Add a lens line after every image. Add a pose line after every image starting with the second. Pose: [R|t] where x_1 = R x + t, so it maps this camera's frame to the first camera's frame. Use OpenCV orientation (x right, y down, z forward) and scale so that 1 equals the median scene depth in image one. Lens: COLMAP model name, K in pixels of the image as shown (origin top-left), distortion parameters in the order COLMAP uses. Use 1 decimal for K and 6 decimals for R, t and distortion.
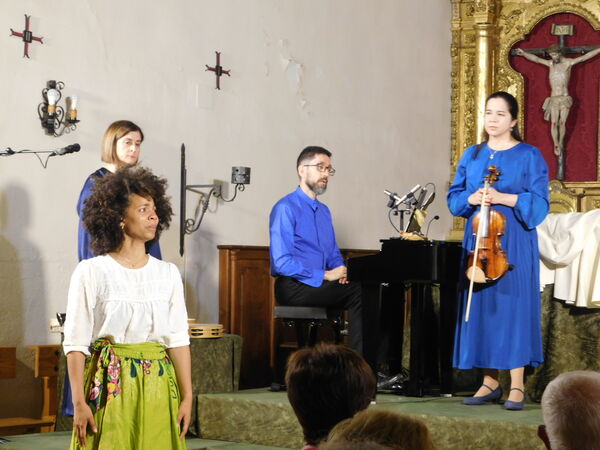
lens RADIAL K [[1550.1, 0, 299.1], [0, 1550.1, 203.0], [0, 0, 1]] dist [0.089348, 0.693749]
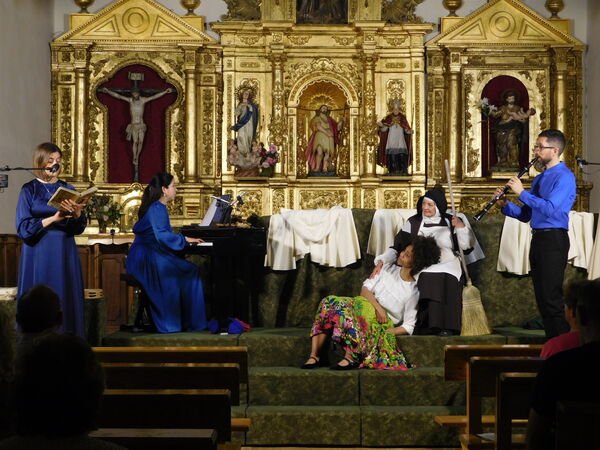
lens RADIAL K [[1291.7, 0, 301.8], [0, 1291.7, 225.9], [0, 0, 1]] dist [0.092547, -0.172273]
pose [[0.829536, -0.013765, 0.558284, -0.361588], [0.000713, 0.999721, 0.023590, -0.002989], [-0.558453, -0.019171, 0.829315, -0.061950]]
